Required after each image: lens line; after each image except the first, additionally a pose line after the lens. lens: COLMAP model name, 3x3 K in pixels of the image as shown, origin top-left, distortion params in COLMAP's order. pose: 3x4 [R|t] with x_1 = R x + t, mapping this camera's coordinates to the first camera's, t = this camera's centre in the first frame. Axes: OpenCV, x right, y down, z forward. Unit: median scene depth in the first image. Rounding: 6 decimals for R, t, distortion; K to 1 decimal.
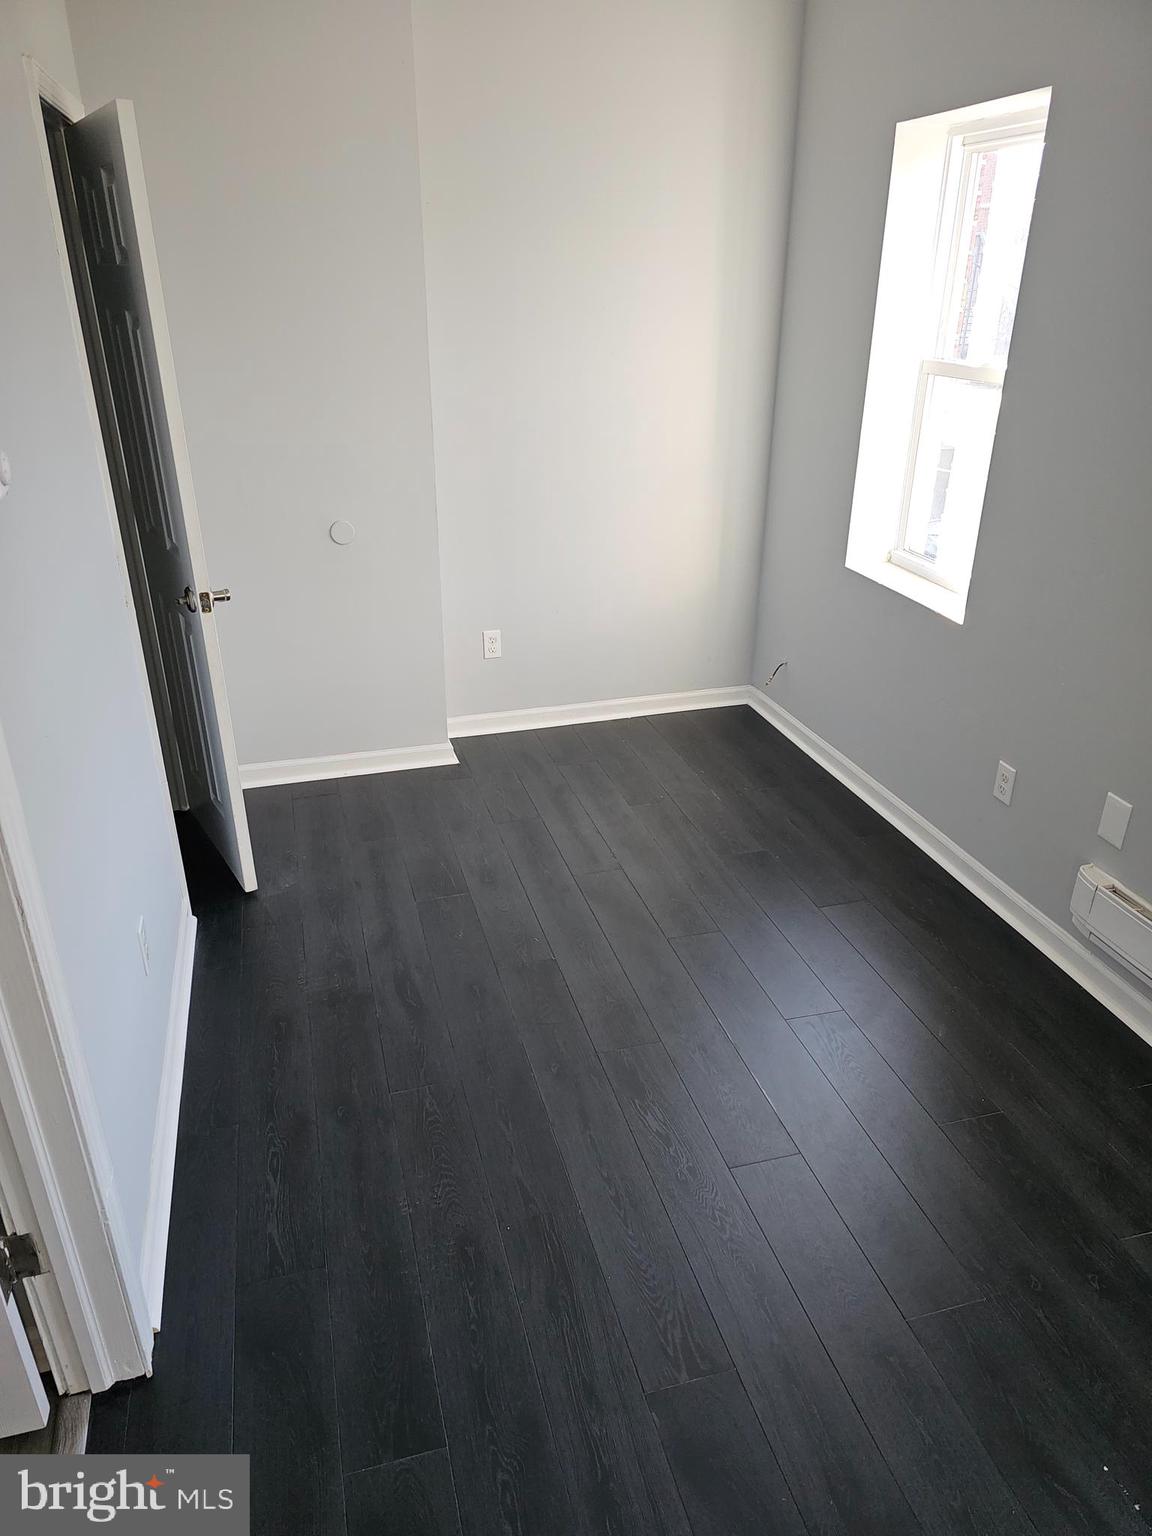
lens RADIAL K [[1044.6, 0, 576.9], [0, 1044.6, 768.2], [0, 0, 1]] dist [0.078515, -0.064343]
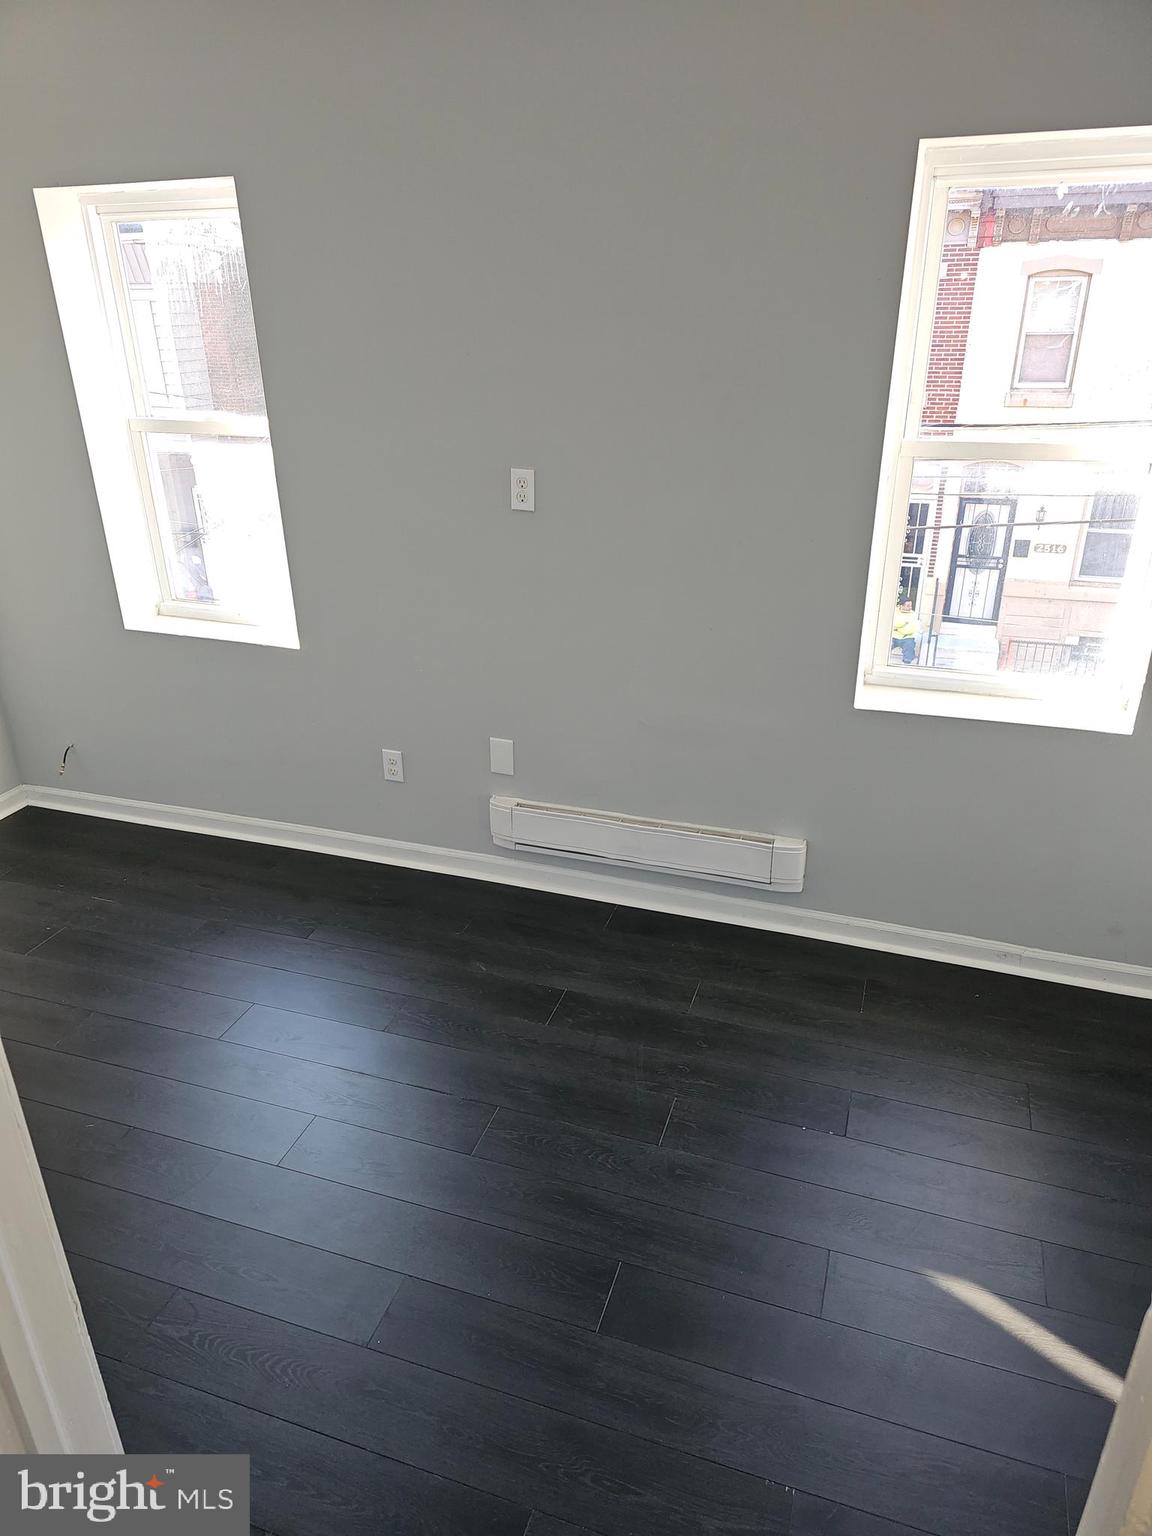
lens RADIAL K [[1044.6, 0, 579.4], [0, 1044.6, 765.5], [0, 0, 1]] dist [0.078515, -0.064343]
pose [[0.559396, -0.359817, 0.746731, -0.335657], [0.365999, 0.915515, 0.166967, -0.100830], [-0.743721, 0.179902, 0.643828, 0.092678]]
